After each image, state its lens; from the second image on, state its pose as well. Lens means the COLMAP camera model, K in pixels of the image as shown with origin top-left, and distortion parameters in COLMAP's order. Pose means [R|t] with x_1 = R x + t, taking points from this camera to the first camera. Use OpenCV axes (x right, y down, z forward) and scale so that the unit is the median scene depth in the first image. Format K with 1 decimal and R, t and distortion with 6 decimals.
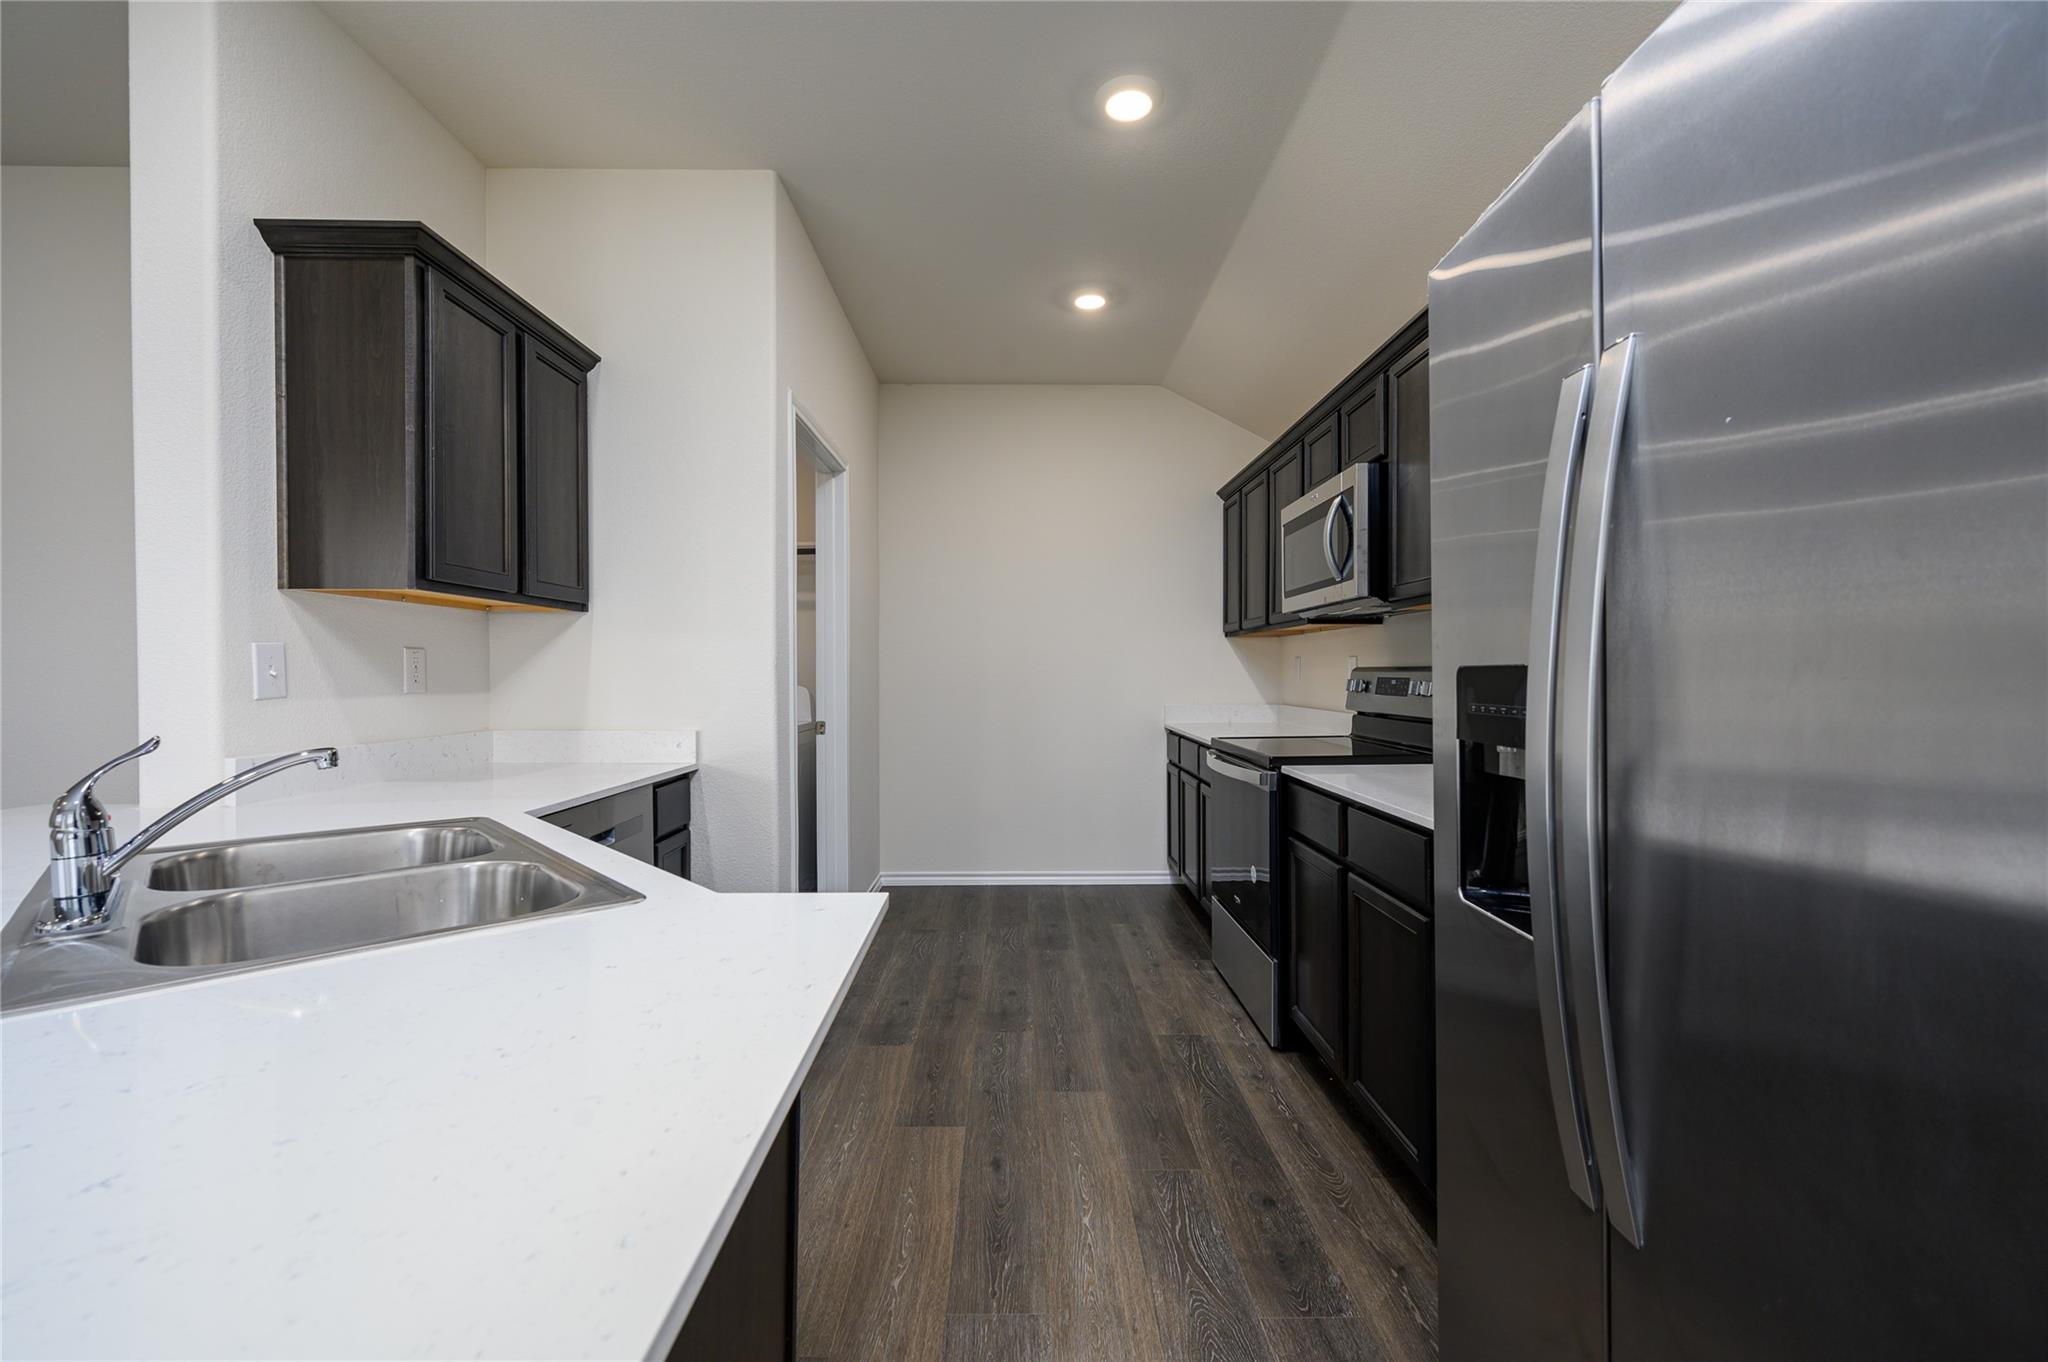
lens RADIAL K [[872.9, 0, 1024.0], [0, 872.9, 681.0], [0, 0, 1]] dist [0.001363, 0.000955]
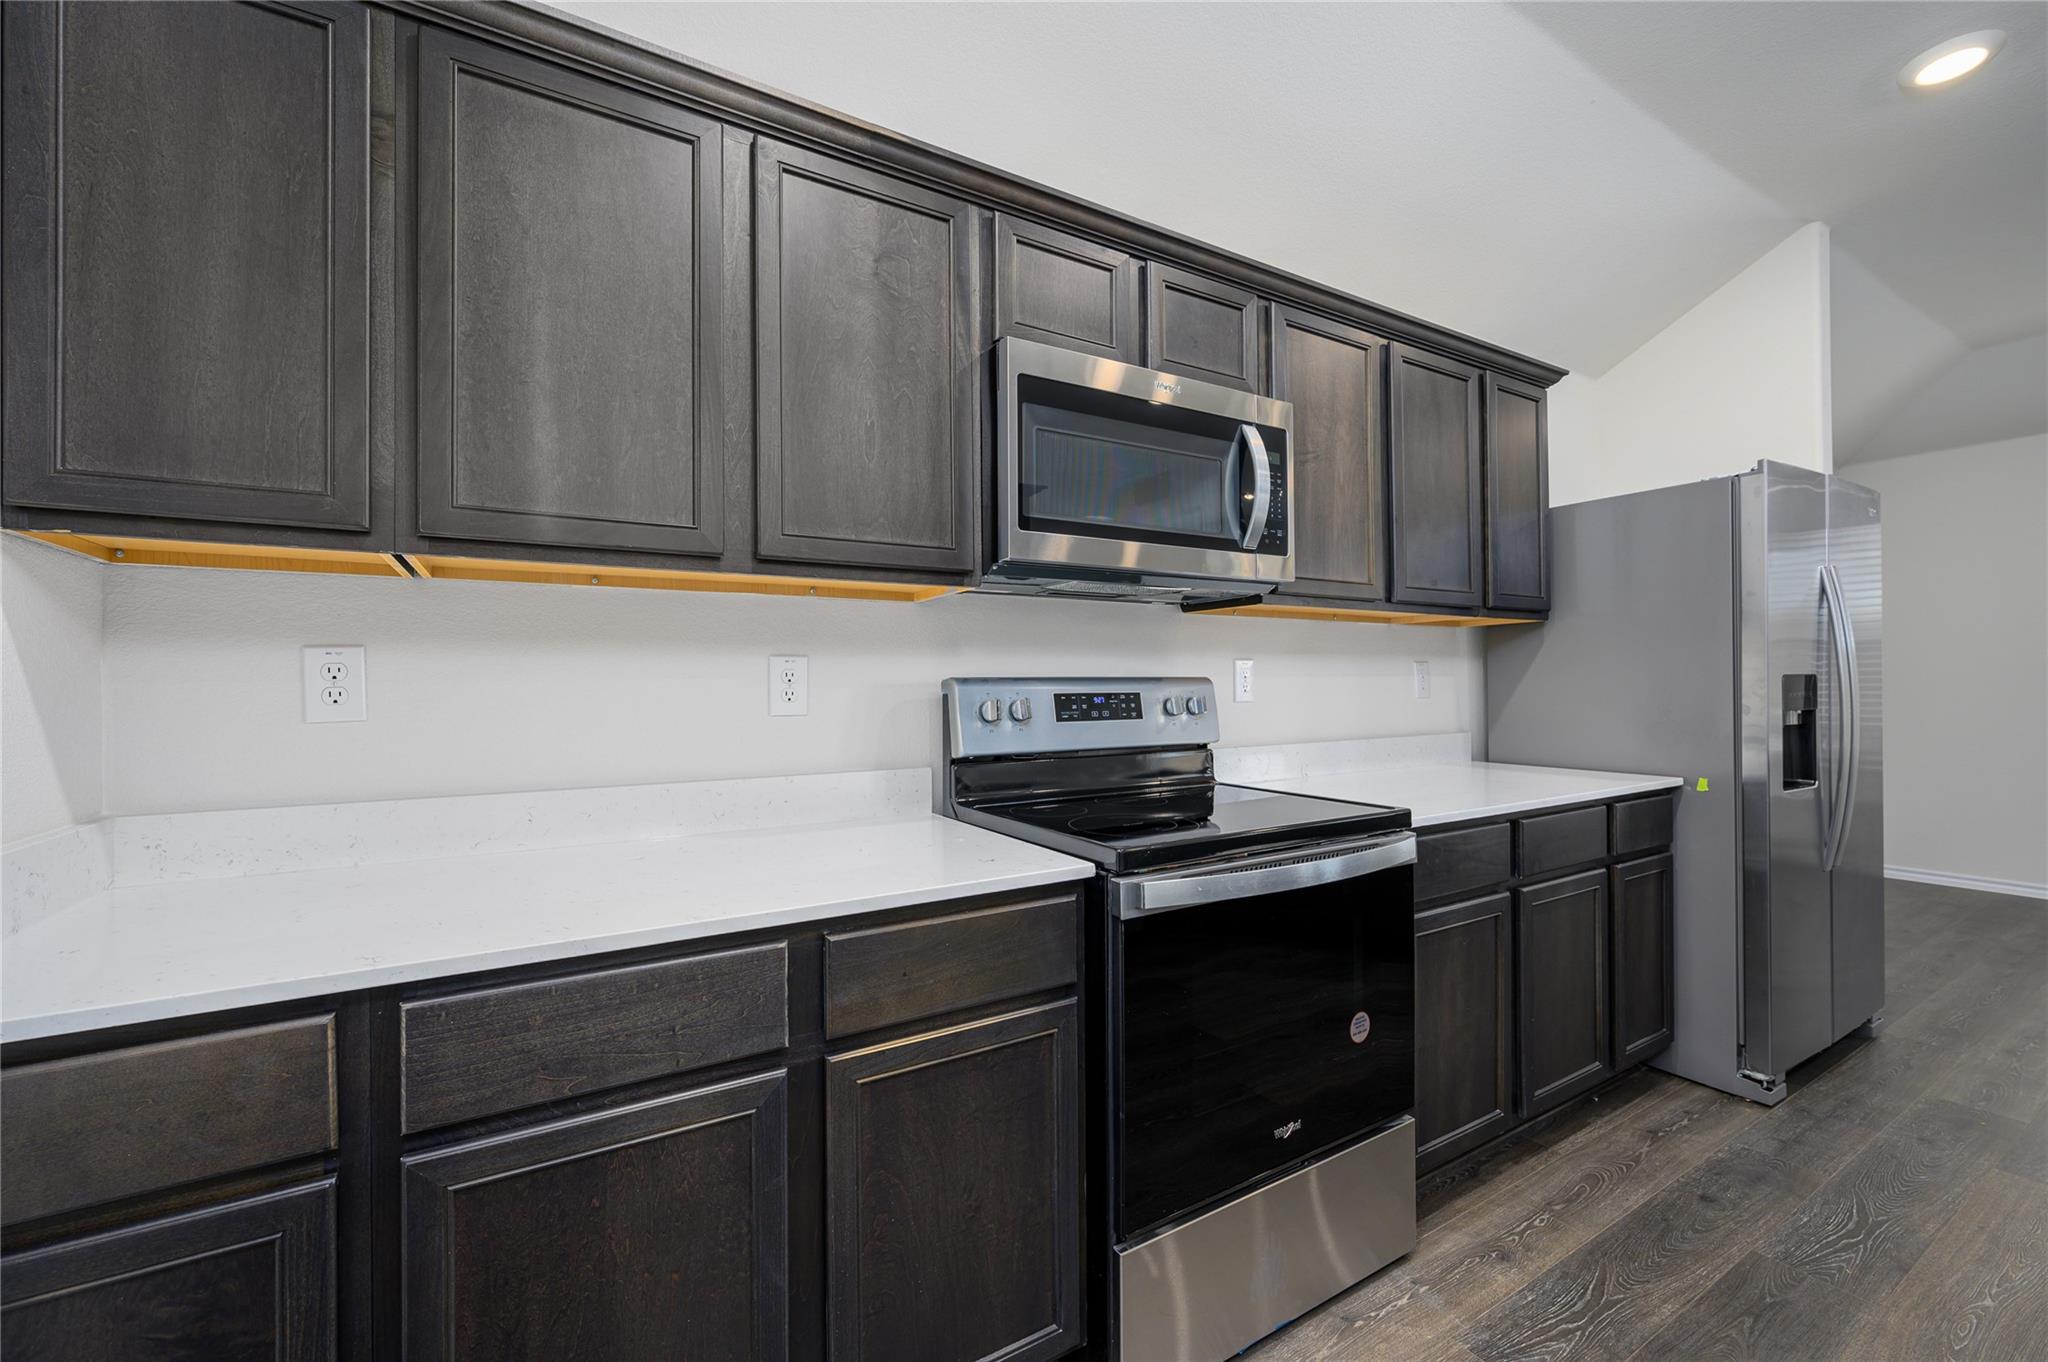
lens RADIAL K [[872.9, 0, 1024.0], [0, 872.9, 681.0], [0, 0, 1]] dist [0.001363, 0.000955]
pose [[-0.533543, 0.002533, 0.845769, -0.126562], [0.009819, 0.999947, 0.003200, -0.006042], [-0.845716, 0.010012, -0.533539, 1.840598]]
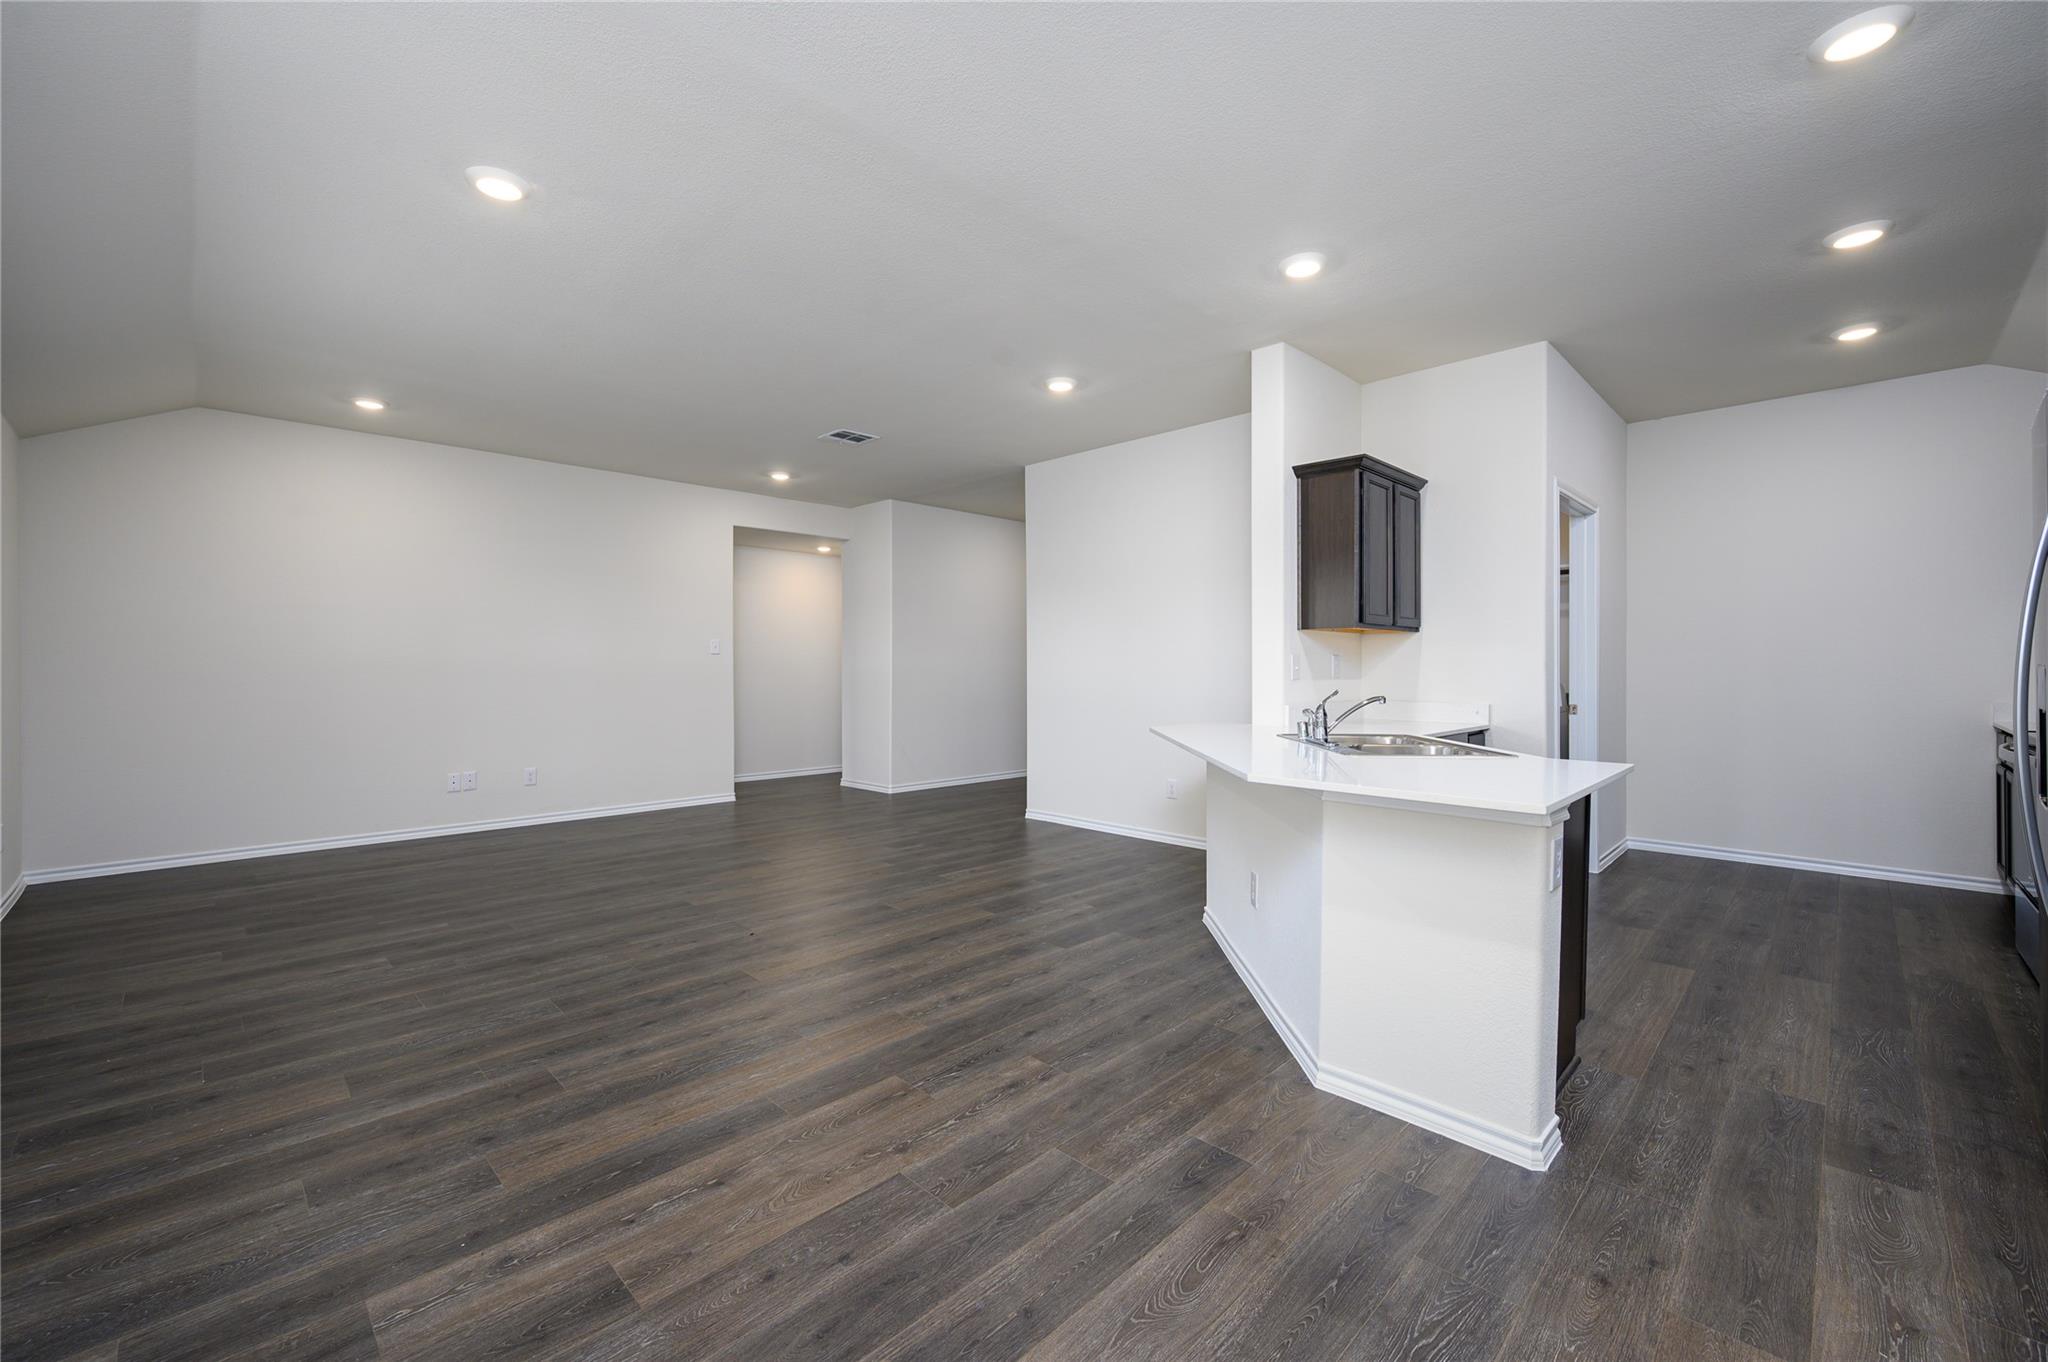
lens RADIAL K [[851.1, 0, 1026.0], [0, 851.1, 672.8], [0, 0, 1]] dist [-0.002058, -0.000006]
pose [[0.713636, 0.004047, -0.700505, 0.130398], [-0.004844, 0.999988, 0.000843, 0.001645], [0.700500, 0.002791, 0.713647, -0.838459]]
